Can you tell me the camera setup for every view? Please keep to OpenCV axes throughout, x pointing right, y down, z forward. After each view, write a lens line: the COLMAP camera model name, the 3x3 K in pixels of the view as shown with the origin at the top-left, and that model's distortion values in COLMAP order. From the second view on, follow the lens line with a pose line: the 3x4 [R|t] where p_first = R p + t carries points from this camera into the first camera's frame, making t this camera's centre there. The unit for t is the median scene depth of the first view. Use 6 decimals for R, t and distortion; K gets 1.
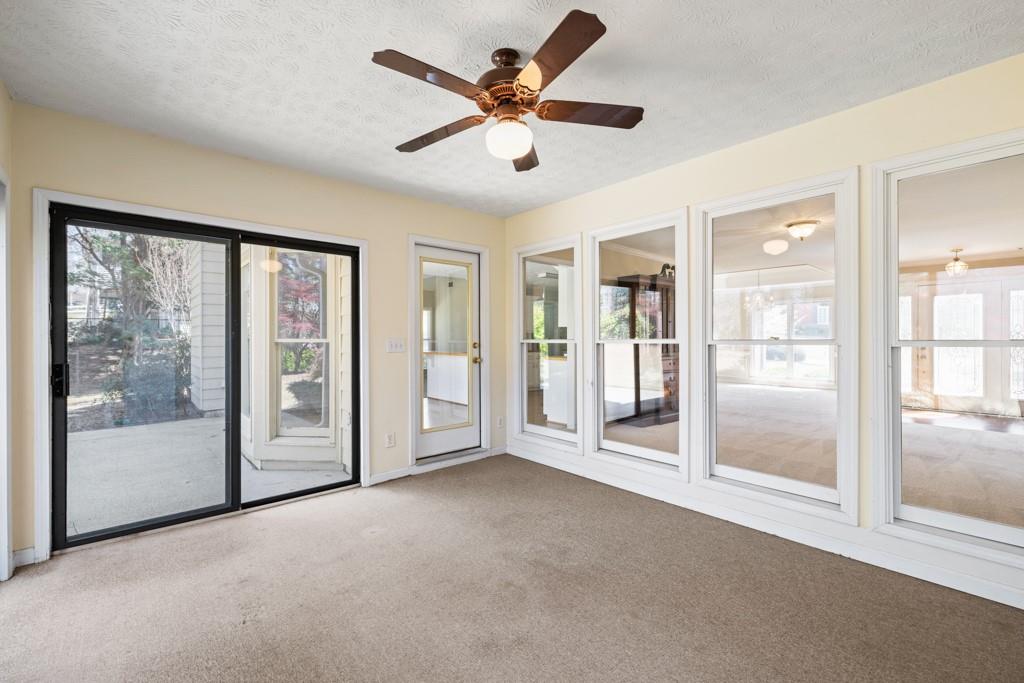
lens RADIAL K [[433.4, 0, 510.4], [0, 433.4, 328.5], [0, 0, 1]] dist [0.001478, 0.000776]
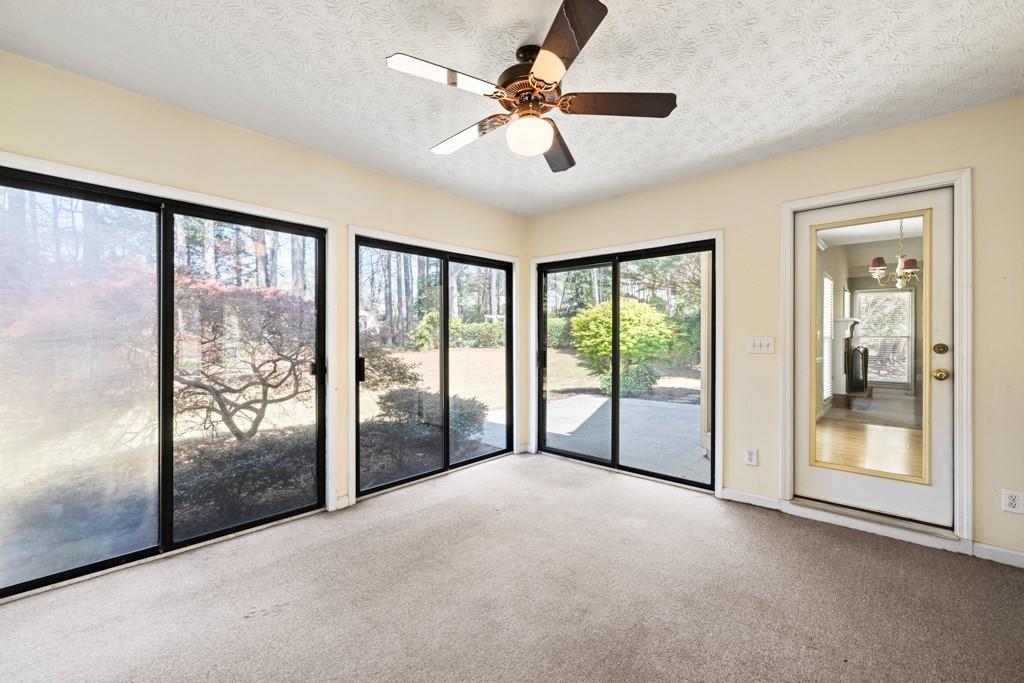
lens RADIAL K [[433.4, 0, 510.4], [0, 433.4, 328.5], [0, 0, 1]] dist [0.001478, 0.000776]
pose [[0.103607, -0.018537, -0.994446, 0.648166], [0.022596, 0.999612, -0.016279, 0.013164], [0.994362, -0.020784, 0.103986, 0.564450]]
